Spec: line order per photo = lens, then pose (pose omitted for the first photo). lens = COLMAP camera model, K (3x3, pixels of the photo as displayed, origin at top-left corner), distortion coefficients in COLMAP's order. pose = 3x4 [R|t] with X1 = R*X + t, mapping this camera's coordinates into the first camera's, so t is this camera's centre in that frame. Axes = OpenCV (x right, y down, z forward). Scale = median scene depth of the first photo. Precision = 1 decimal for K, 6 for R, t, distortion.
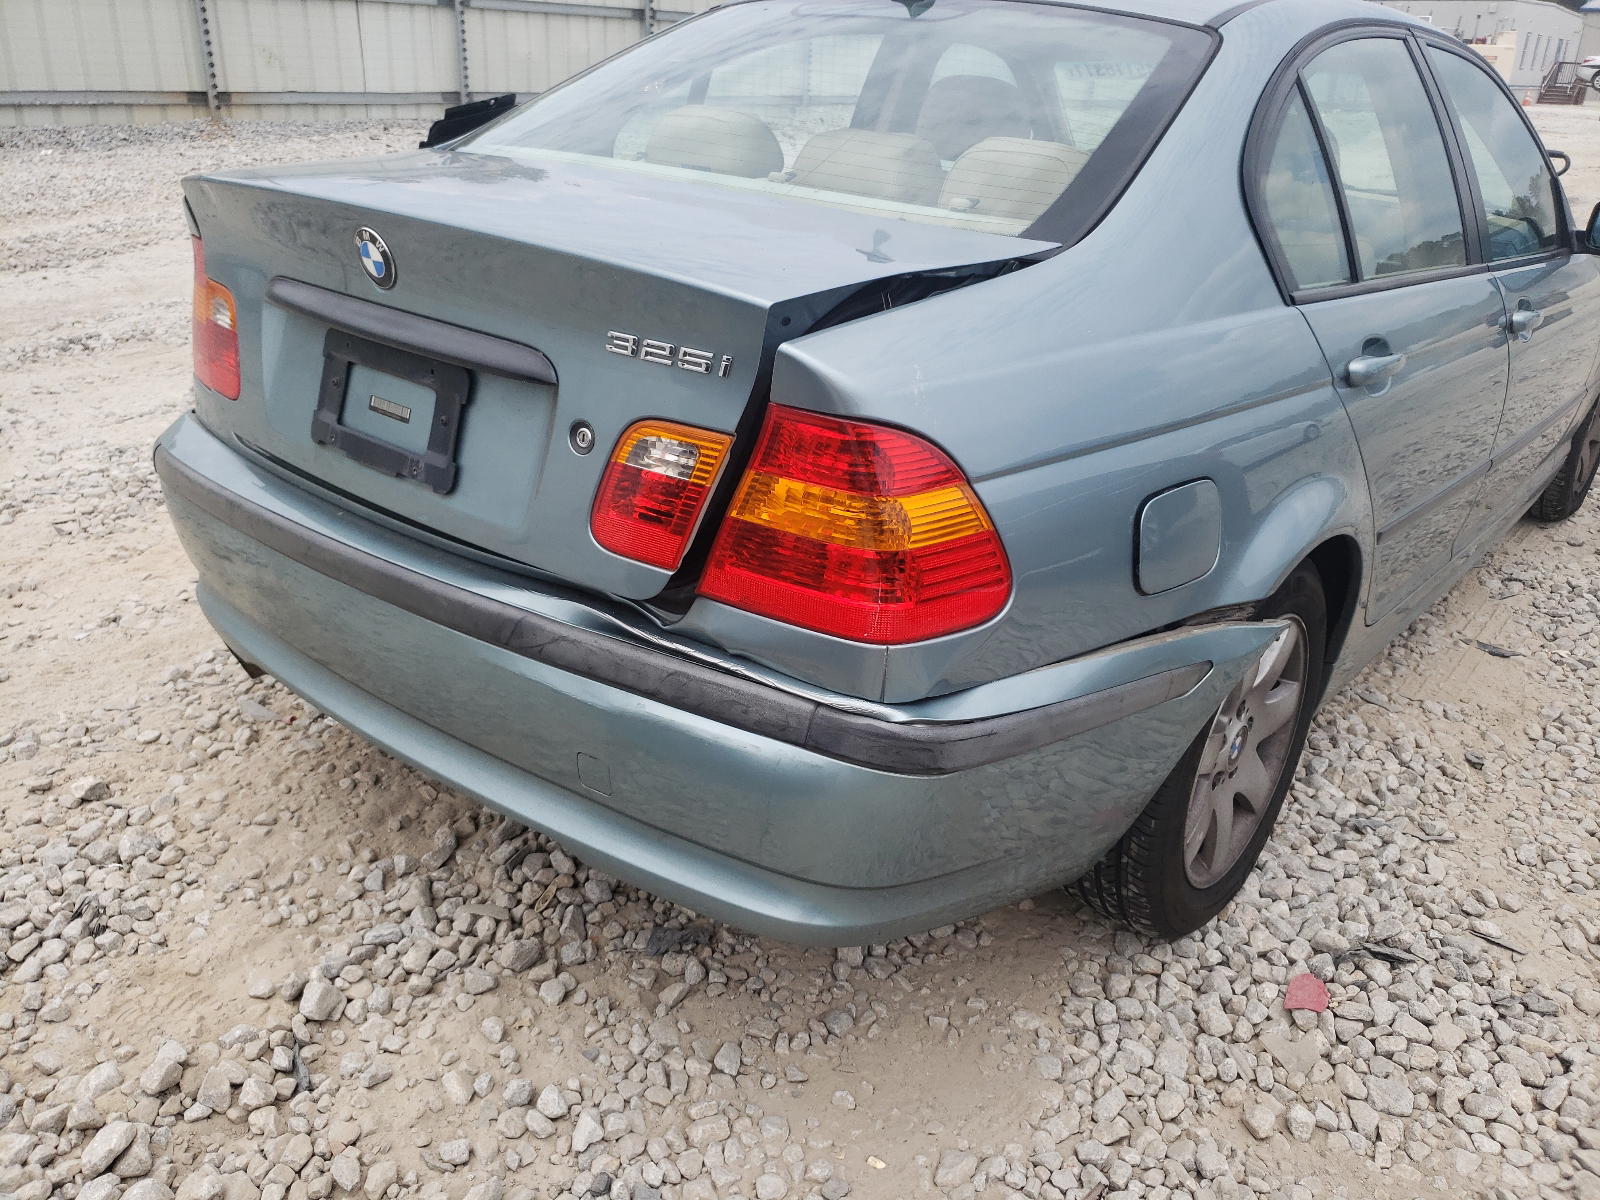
lens RADIAL K [[1235.6, 0, 800.0], [0, 1235.6, 600.0], [0, 0, 1]] dist [-0.033714, 0.069118]
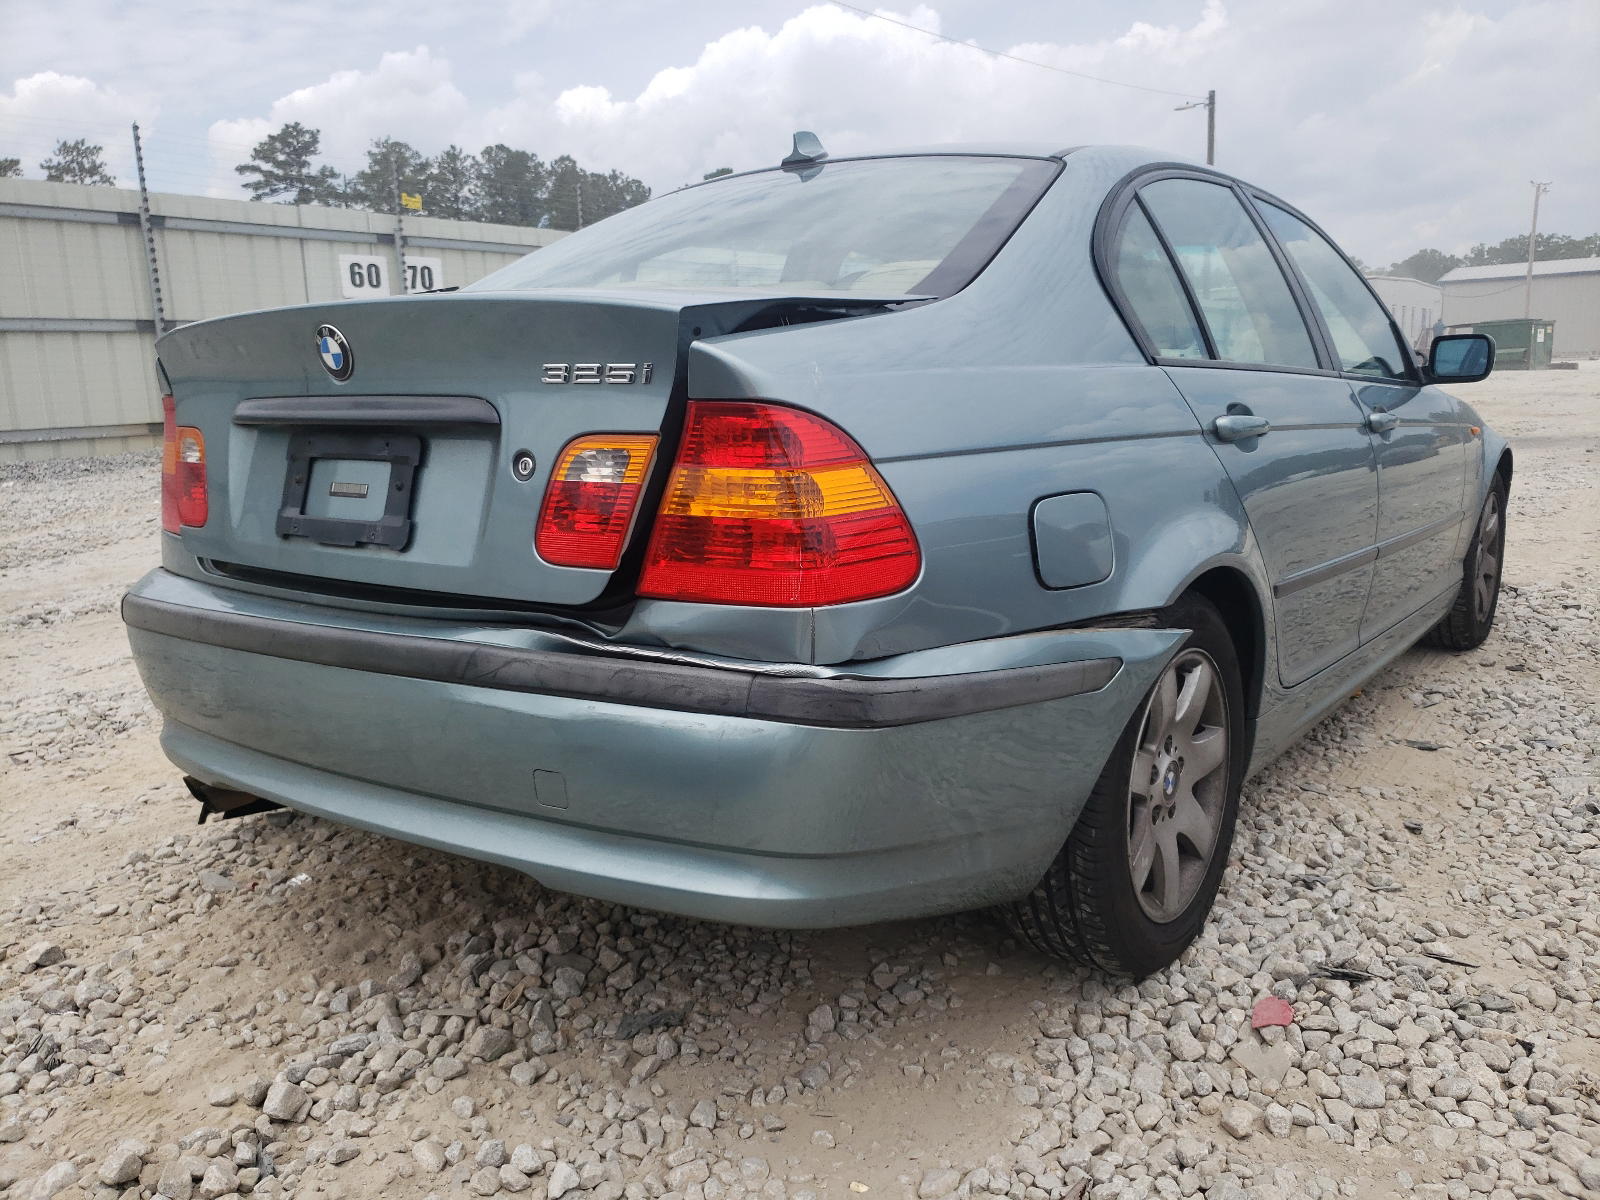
lens RADIAL K [[1226.2, 0, 808.4], [0, 1226.2, 604.7], [0, 0, 1]] dist [-0.041611, 0.076409]
pose [[0.995624, -0.080673, 0.047165, 0.010492], [0.088514, 0.975965, -0.199140, 0.153865], [-0.029966, 0.202444, 0.978835, -0.040215]]
